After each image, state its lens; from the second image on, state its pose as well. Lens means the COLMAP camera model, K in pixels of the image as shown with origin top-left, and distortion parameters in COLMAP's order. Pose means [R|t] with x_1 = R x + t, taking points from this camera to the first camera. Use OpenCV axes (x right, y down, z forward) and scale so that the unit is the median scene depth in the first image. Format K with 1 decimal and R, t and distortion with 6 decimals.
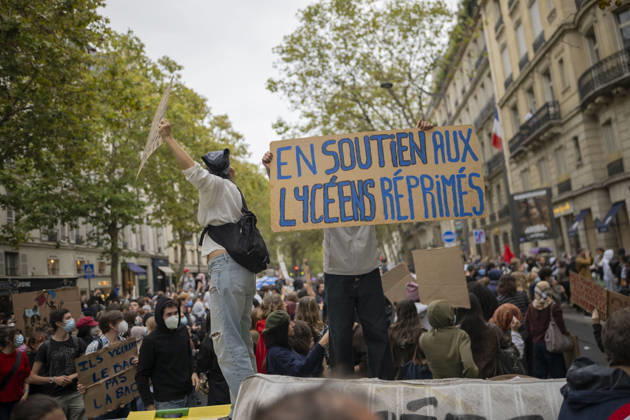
lens RADIAL K [[514.4, 0, 312.5], [0, 514.4, 209.8], [0, 0, 1]] dist [0.002730, -0.038441]
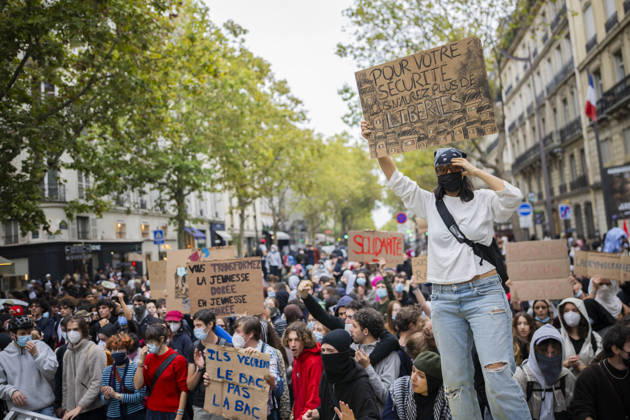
lens RADIAL K [[514.4, 0, 312.5], [0, 514.4, 209.8], [0, 0, 1]] dist [0.002730, -0.038441]
pose [[0.996205, 0.018807, -0.084979, -0.039302], [-0.012902, 0.997498, 0.069500, -0.007580], [0.086074, -0.068140, 0.993956, 0.015152]]
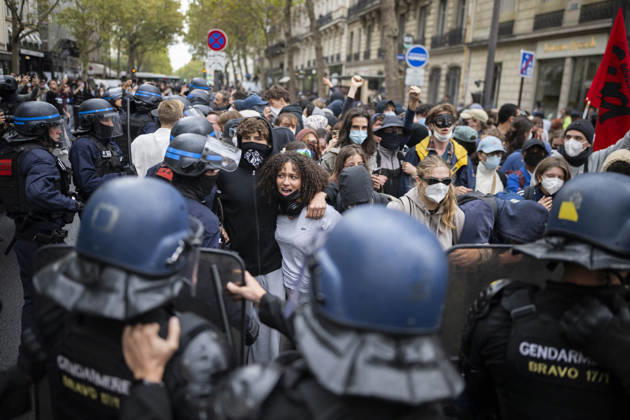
lens RADIAL K [[514.4, 0, 312.5], [0, 514.4, 209.8], [0, 0, 1]] dist [0.002730, -0.038441]
pose [[0.942940, 0.086273, 0.321592, -0.020841], [-0.190985, 0.931307, 0.310149, 0.047481], [-0.272743, -0.353871, 0.894643, 0.373039]]
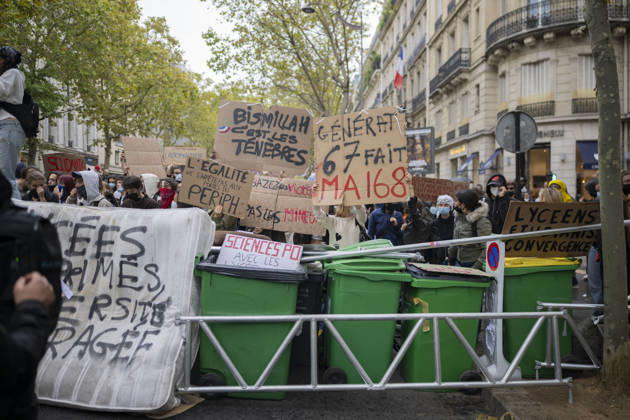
lens RADIAL K [[514.4, 0, 312.5], [0, 514.4, 209.8], [0, 0, 1]] dist [0.002730, -0.038441]
pose [[0.989004, 0.102865, 0.106253, 0.062829], [-0.117579, 0.982706, 0.143051, 0.002485], [-0.089701, -0.153971, 0.983995, -0.058175]]
